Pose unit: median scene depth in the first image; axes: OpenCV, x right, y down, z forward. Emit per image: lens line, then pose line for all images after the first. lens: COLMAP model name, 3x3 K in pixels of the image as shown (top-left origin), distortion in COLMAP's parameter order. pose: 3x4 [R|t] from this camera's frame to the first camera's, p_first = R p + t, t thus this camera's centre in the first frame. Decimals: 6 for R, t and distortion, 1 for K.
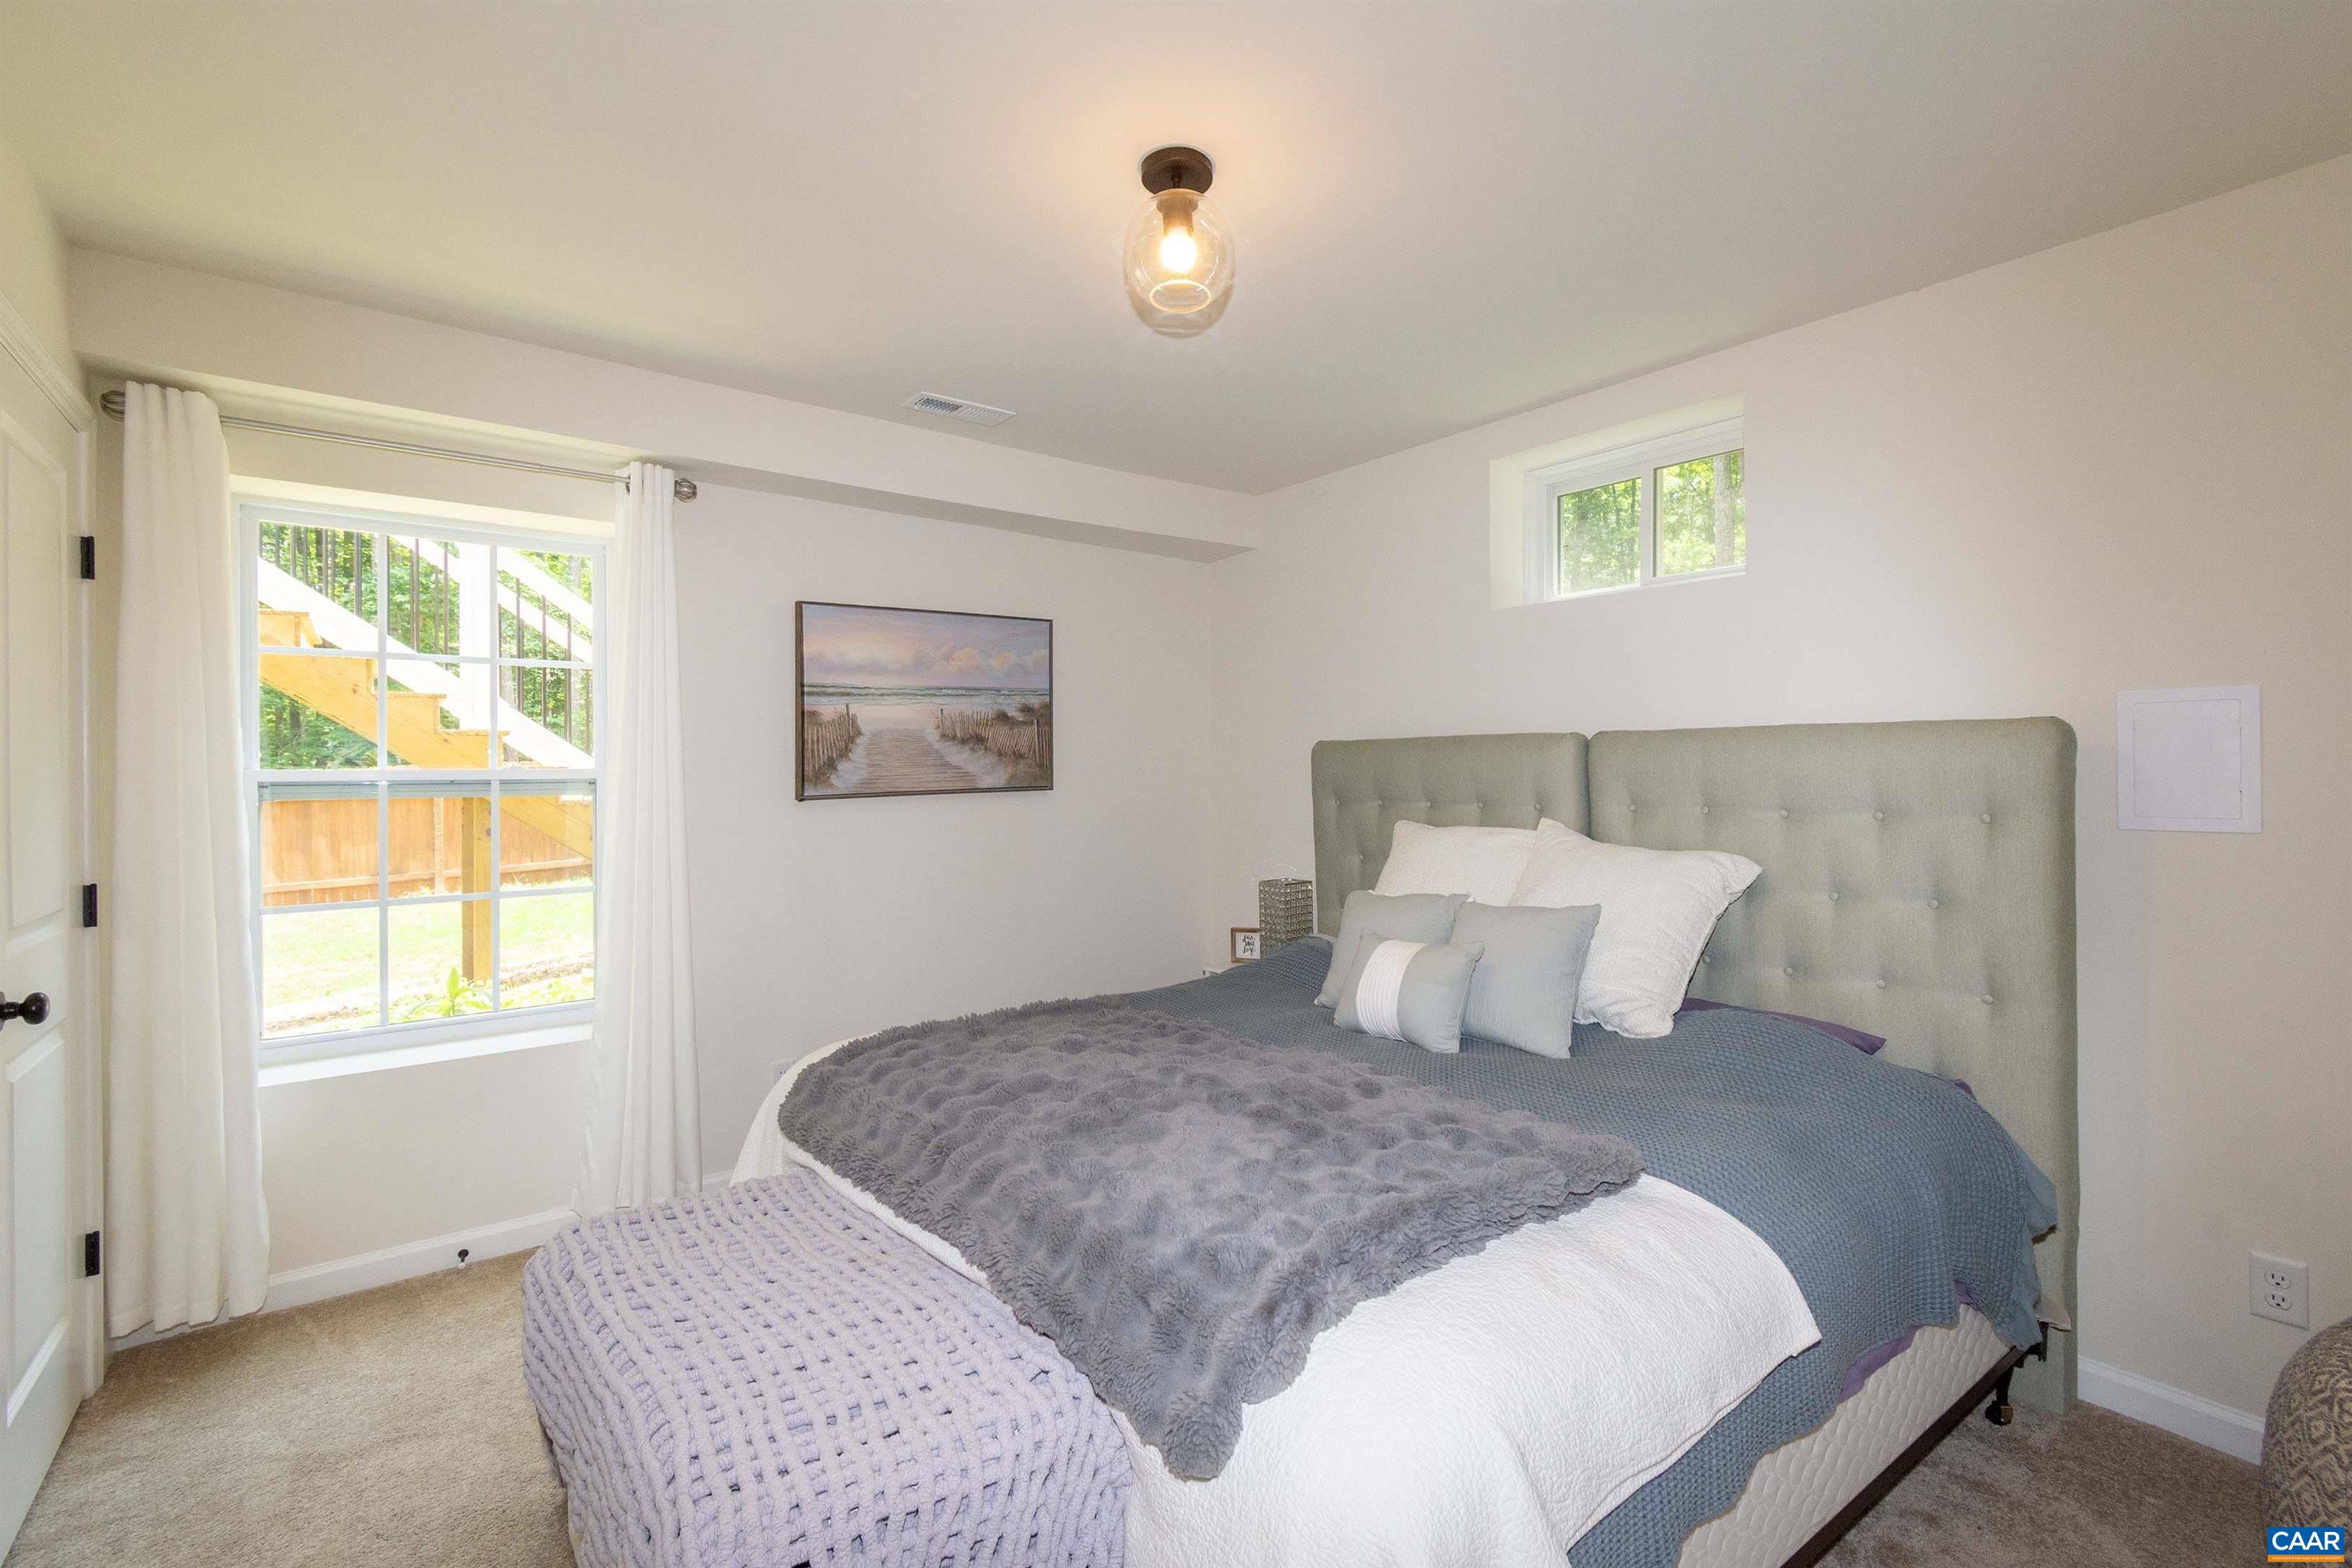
lens RADIAL K [[1038.0, 0, 1171.3], [0, 1038.0, 766.2], [0, 0, 1]] dist [0.004844, -0.001890]
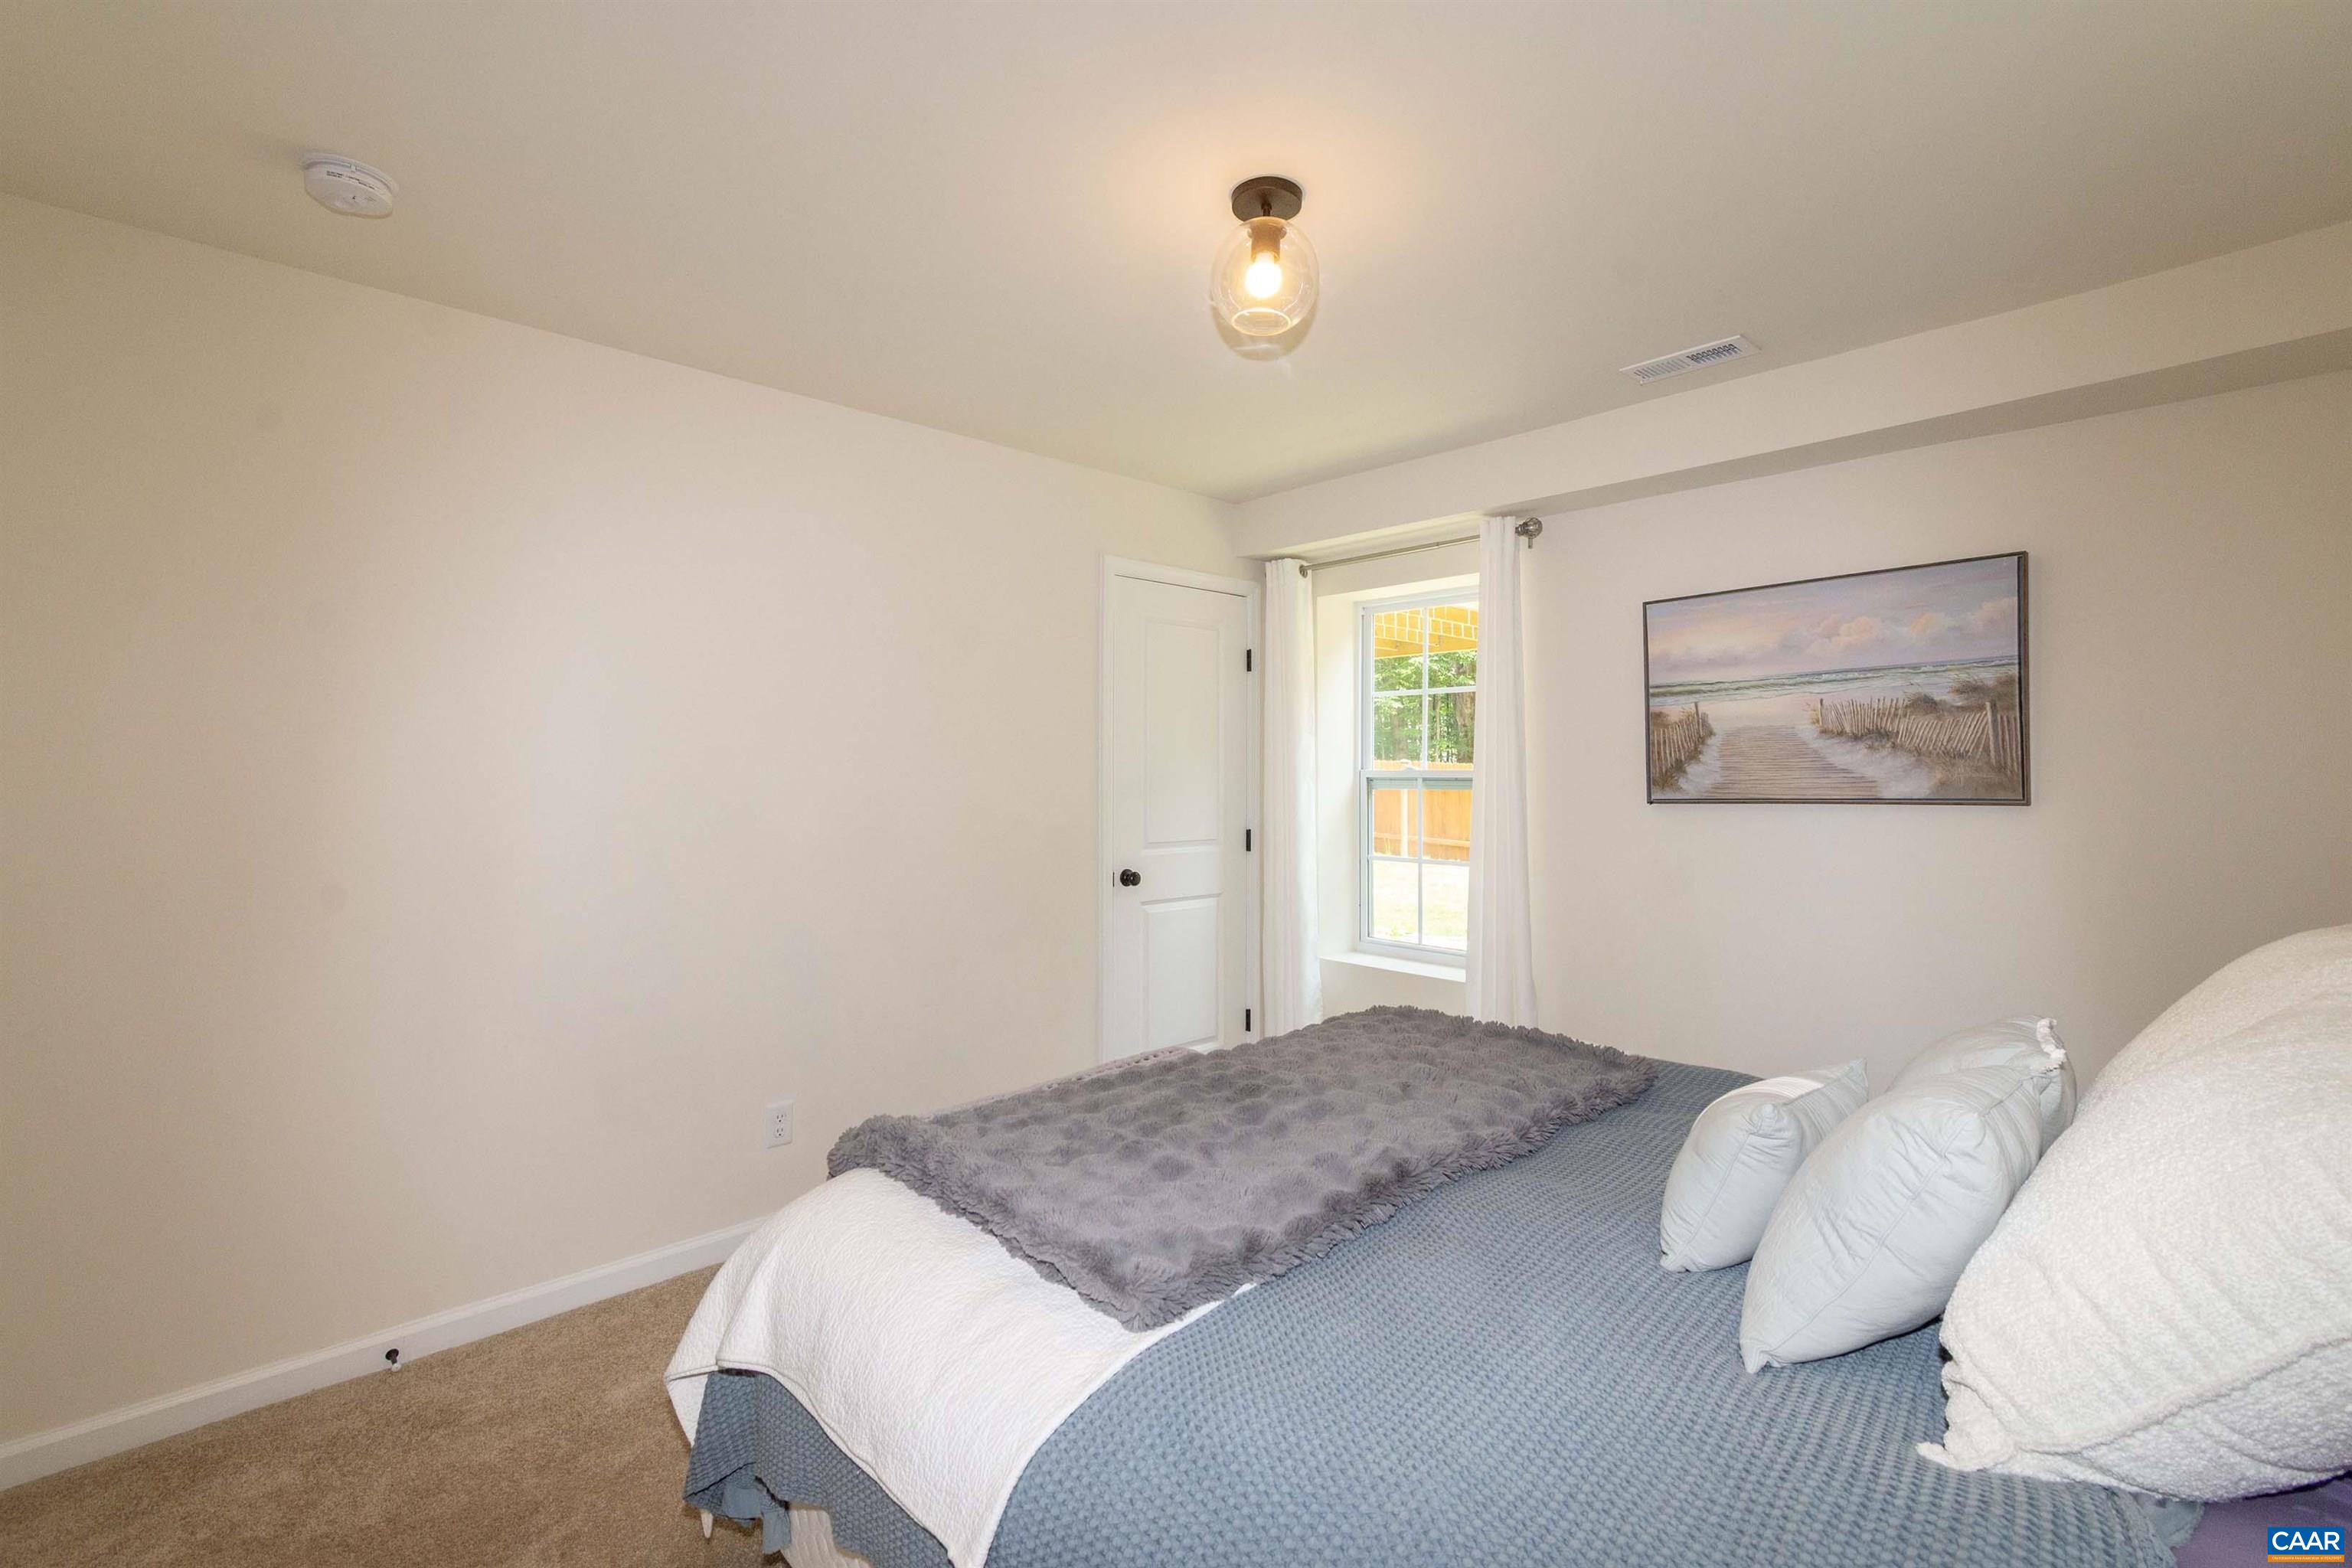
lens RADIAL K [[1038.0, 0, 1171.6], [0, 1038.0, 780.5], [0, 0, 1]] dist [0.004844, -0.001890]
pose [[0.087464, 0.008949, -0.996128, 0.552912], [-0.008592, 0.999929, 0.008229, 0.006420], [0.996131, 0.007839, 0.087535, 0.429491]]
